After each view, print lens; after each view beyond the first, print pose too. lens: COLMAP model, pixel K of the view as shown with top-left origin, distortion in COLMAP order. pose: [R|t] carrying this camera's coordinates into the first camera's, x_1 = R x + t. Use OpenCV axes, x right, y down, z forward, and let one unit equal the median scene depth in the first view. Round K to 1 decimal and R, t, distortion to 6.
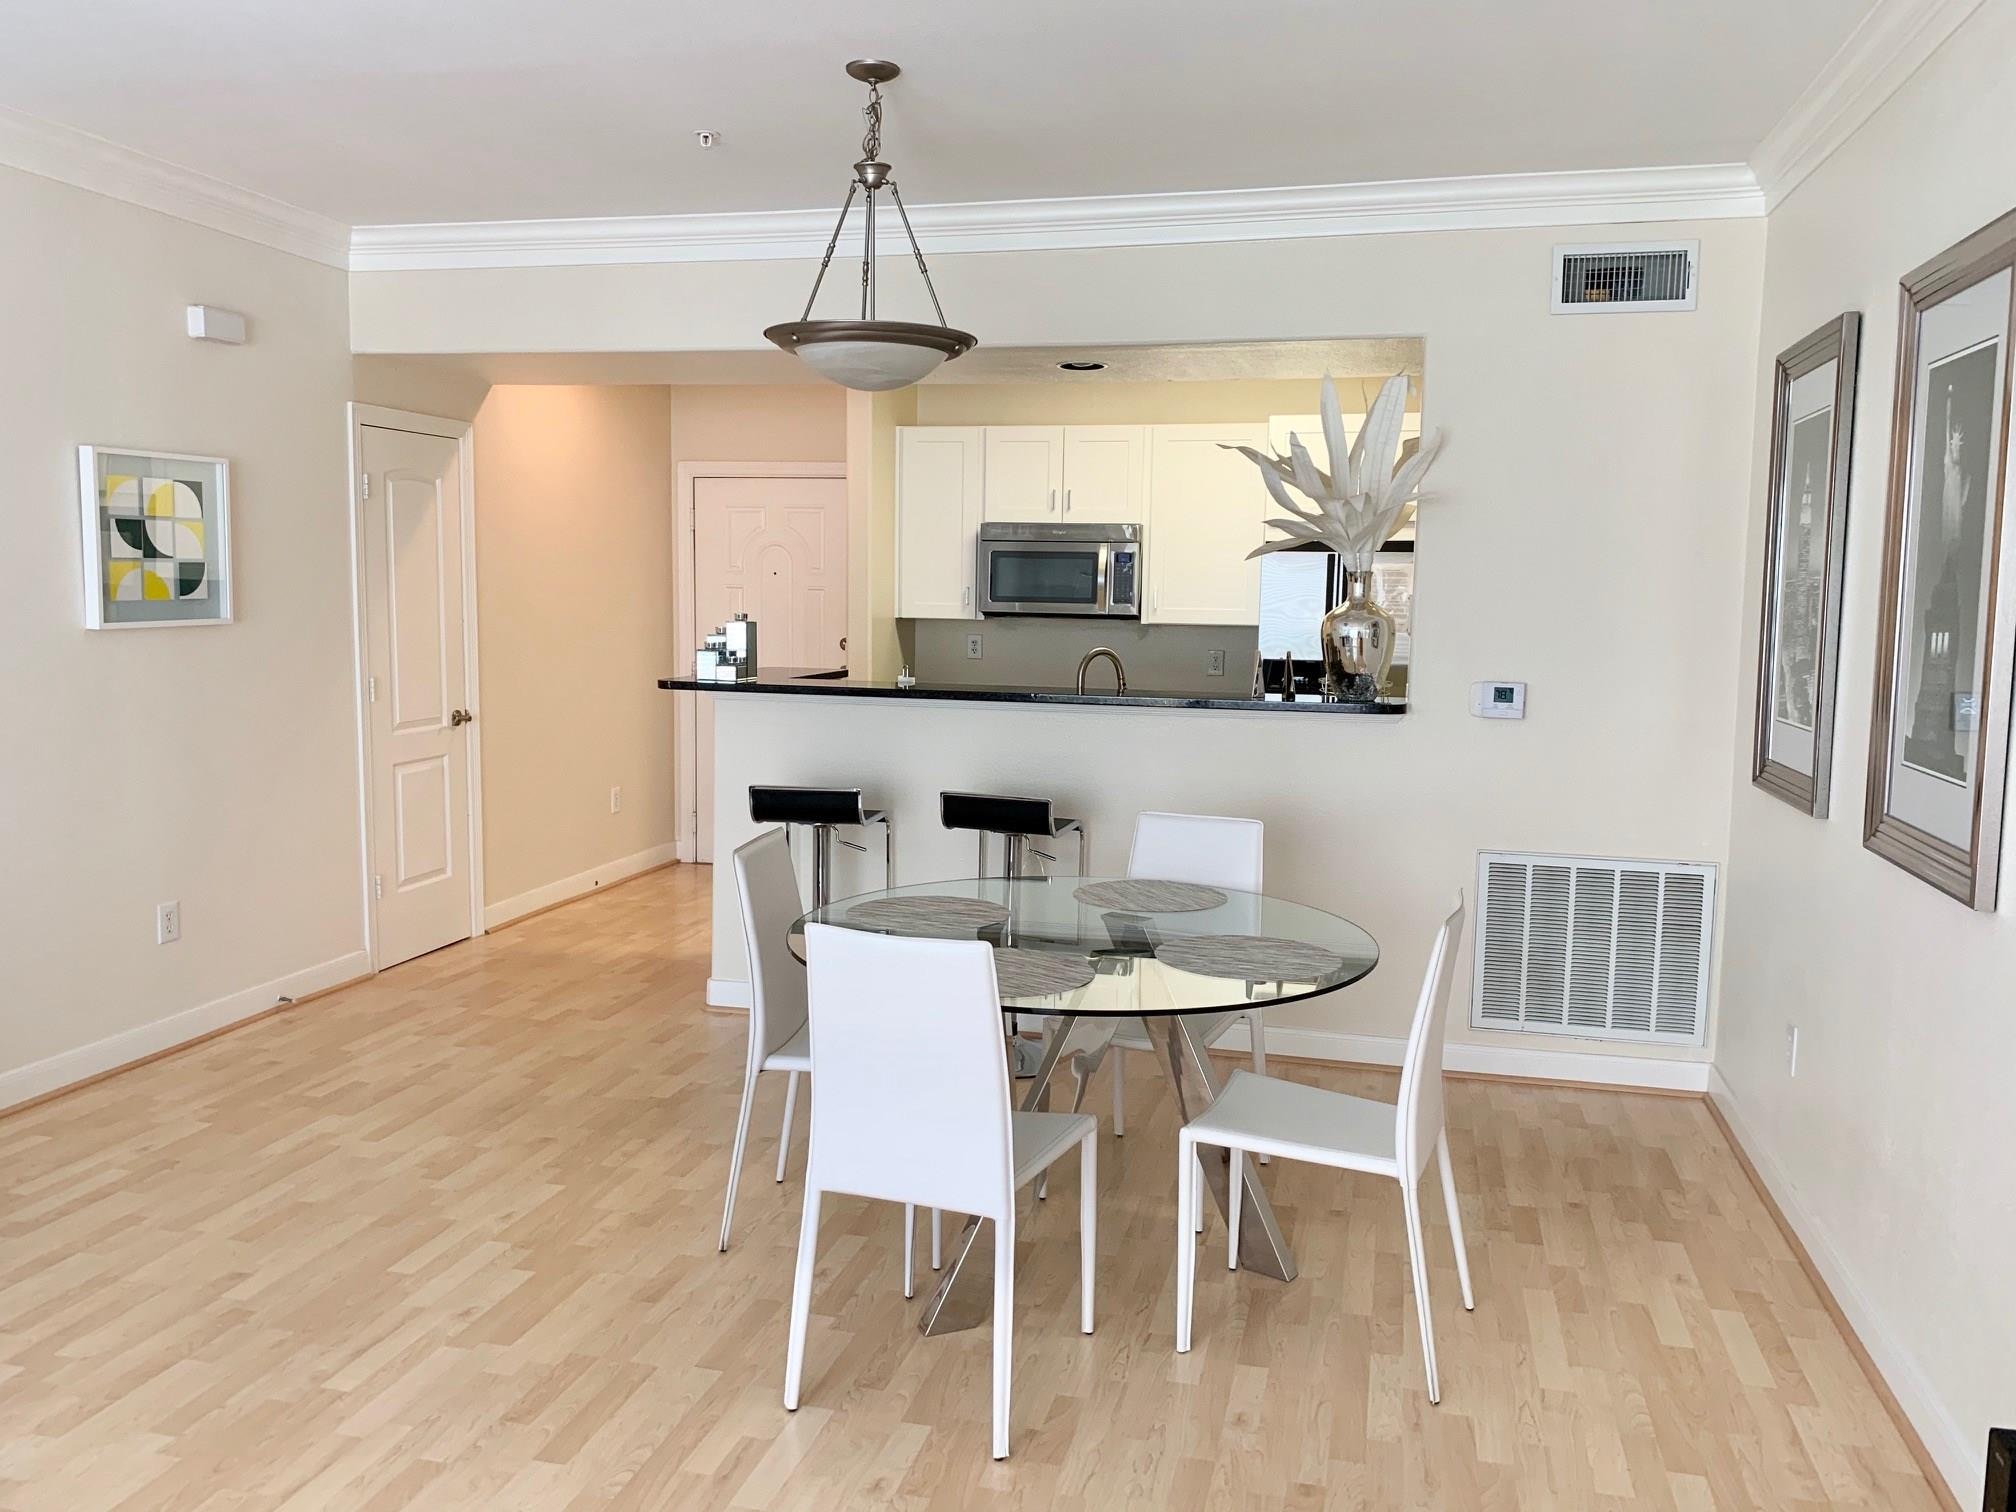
lens RADIAL K [[1519.7, 0, 1008.0], [0, 1519.7, 756.0], [0, 0, 1]] dist [0.088728, -0.156288]
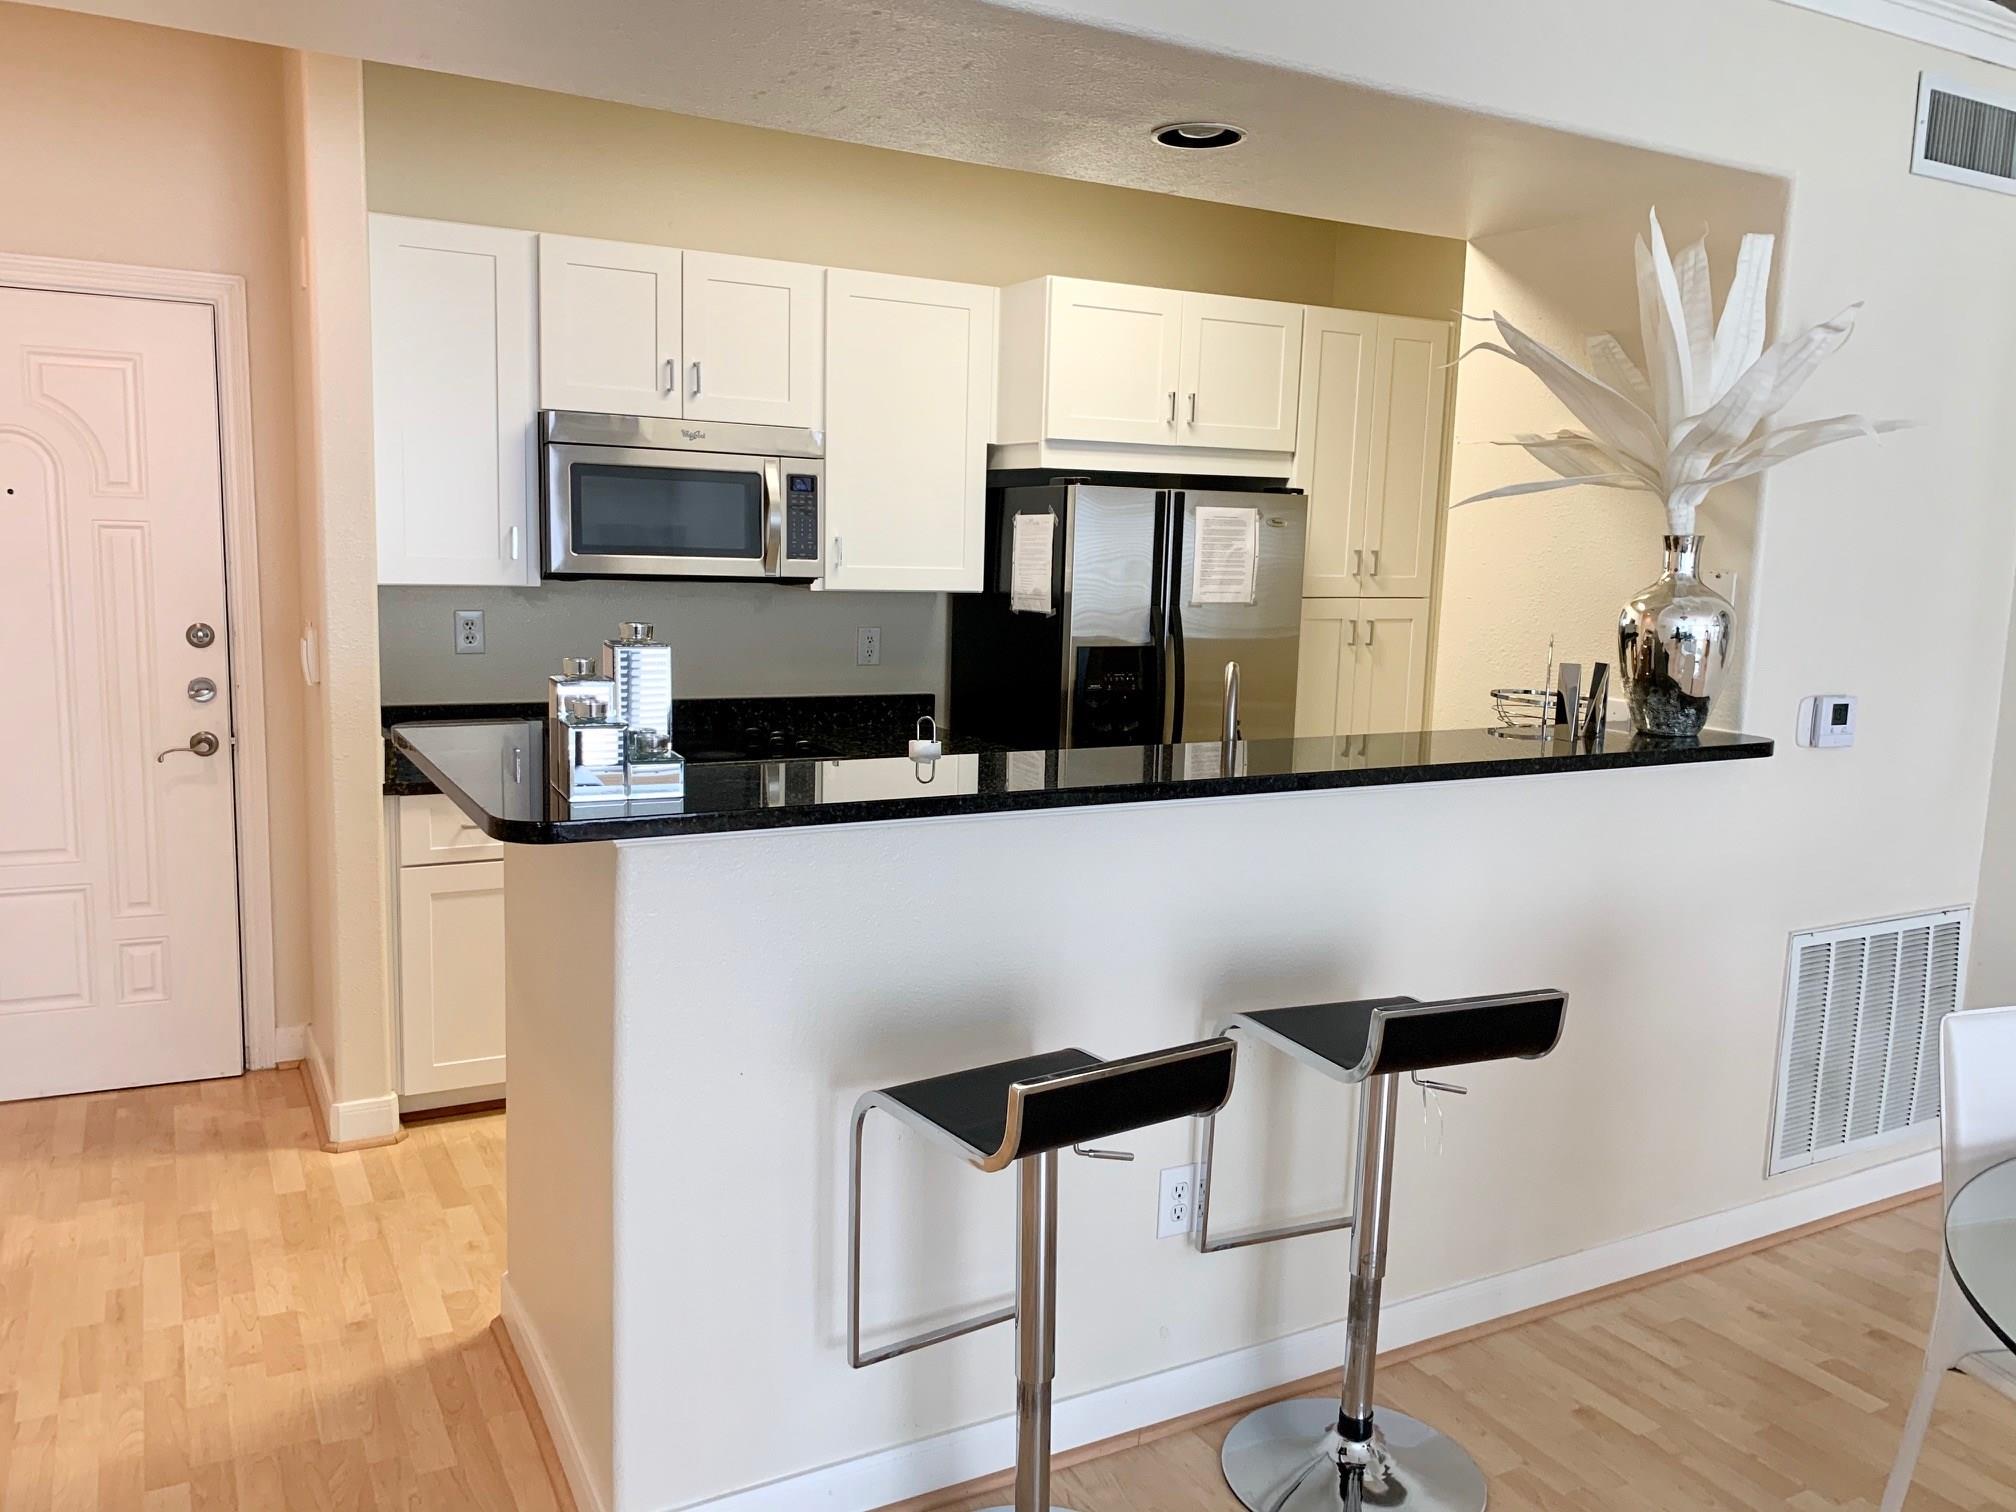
lens RADIAL K [[1549.6, 0, 1027.2], [0, 1549.6, 759.0], [0, 0, 1]] dist [0.106048, -0.169512]
pose [[0.720959, -0.090818, 0.687001, -0.297735], [0.054683, 0.995740, 0.074246, -0.061880], [-0.690817, -0.015961, 0.722854, 0.484781]]
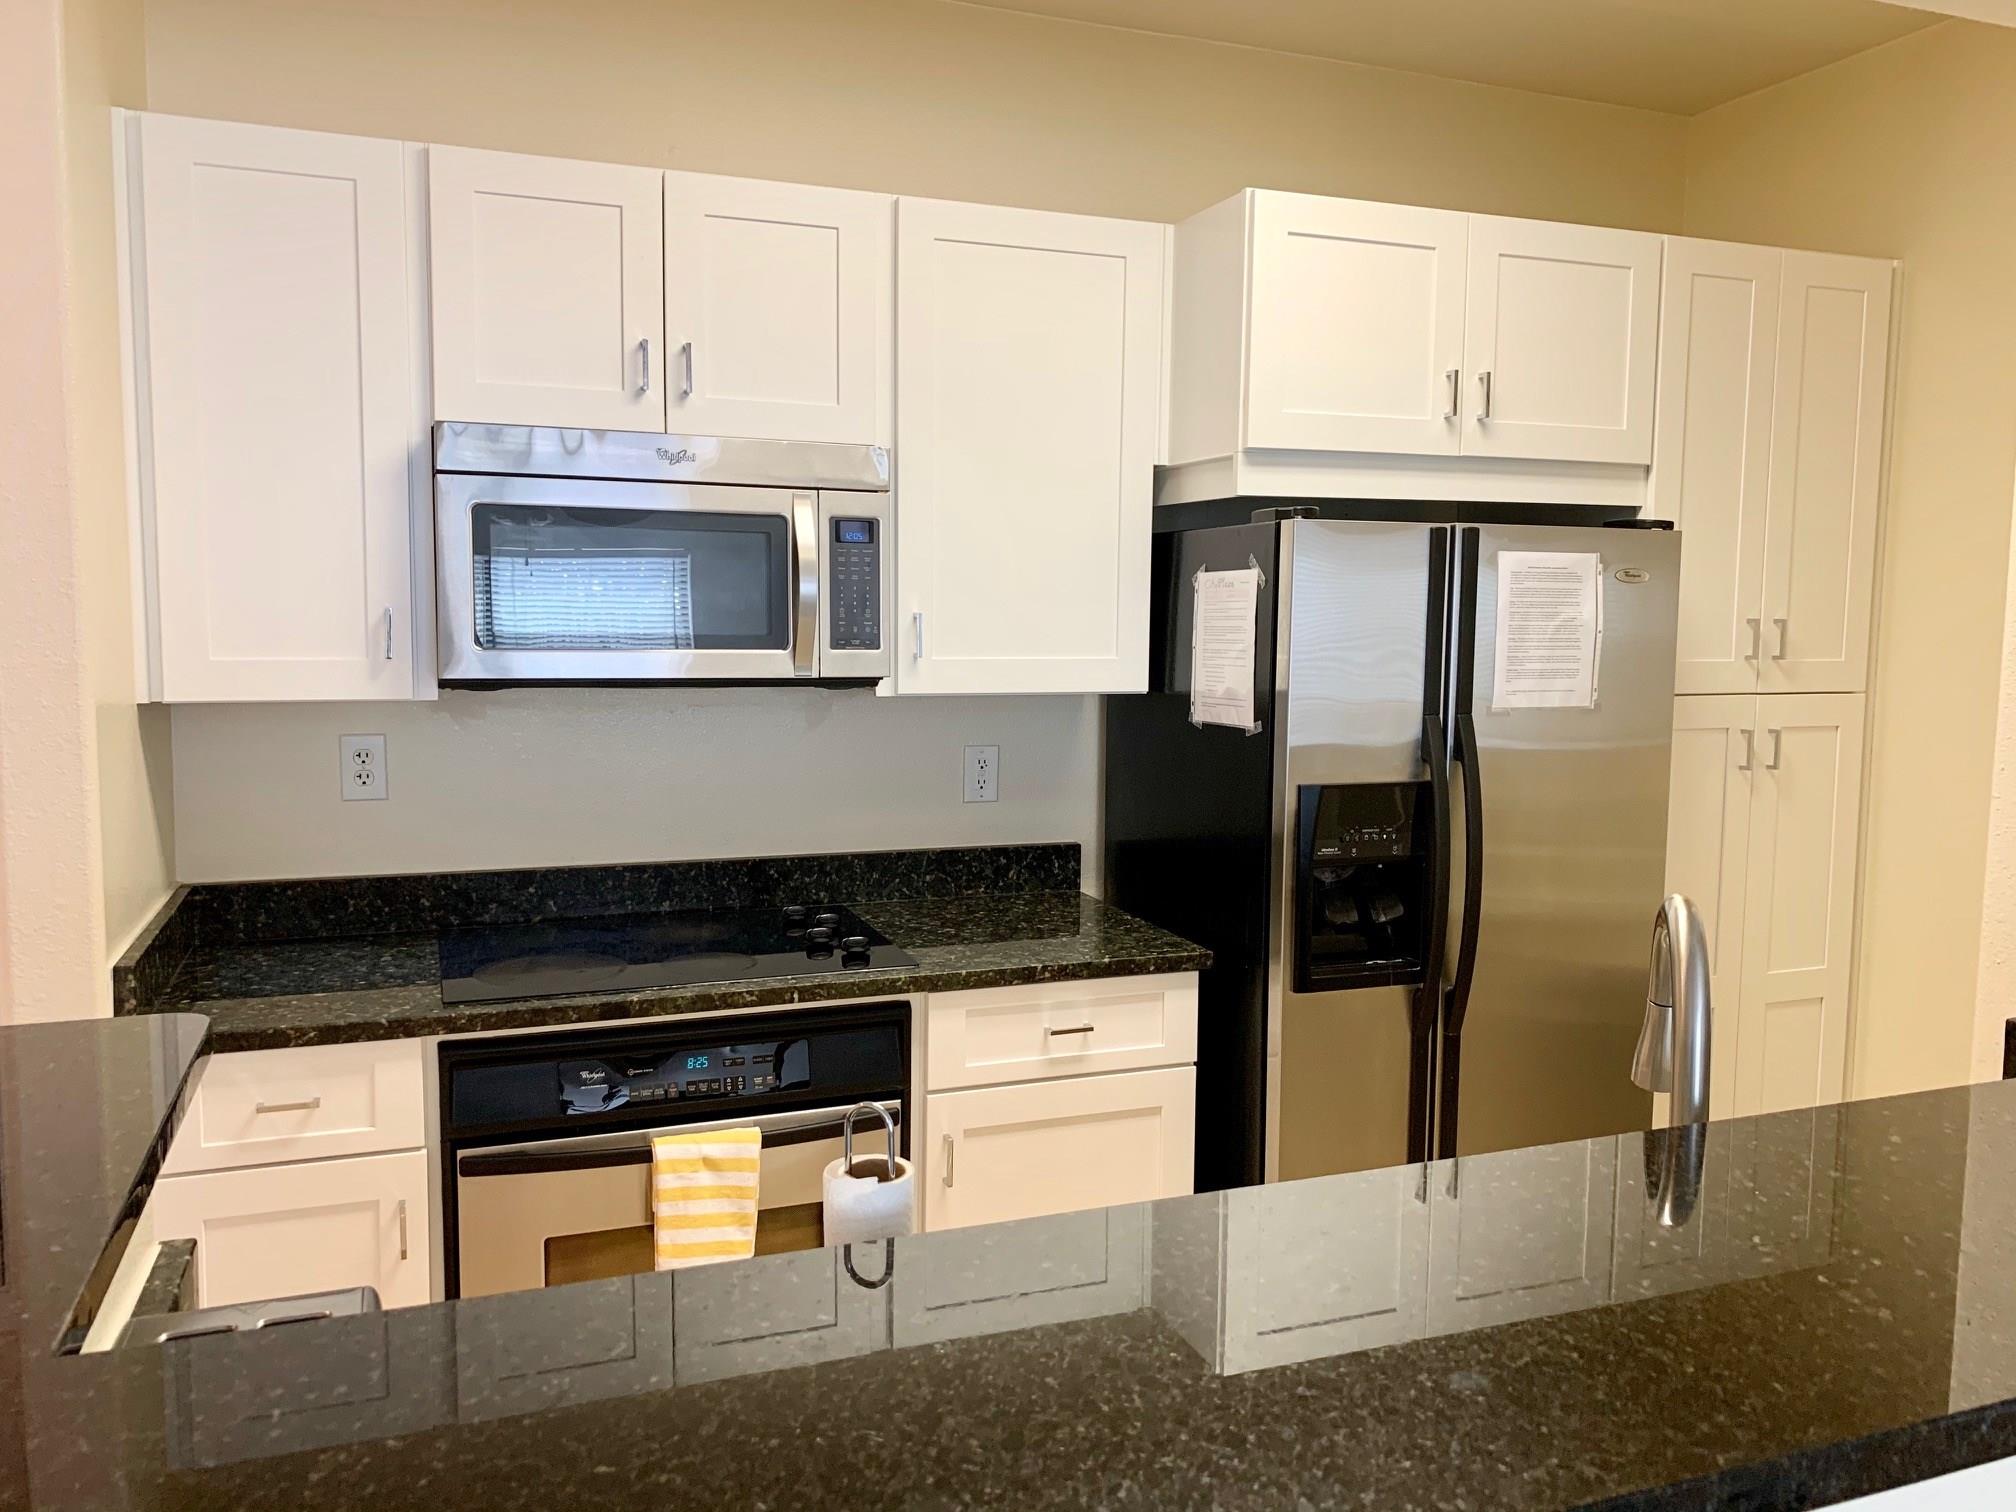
lens RADIAL K [[1519.7, 0, 1008.0], [0, 1519.7, 756.0], [0, 0, 1]] dist [0.088728, -0.156288]
pose [[0.817300, -0.059432, 0.573139, -0.116850], [0.062265, 0.997952, 0.014693, -0.076577], [-0.572838, 0.023678, 0.819327, 0.662524]]
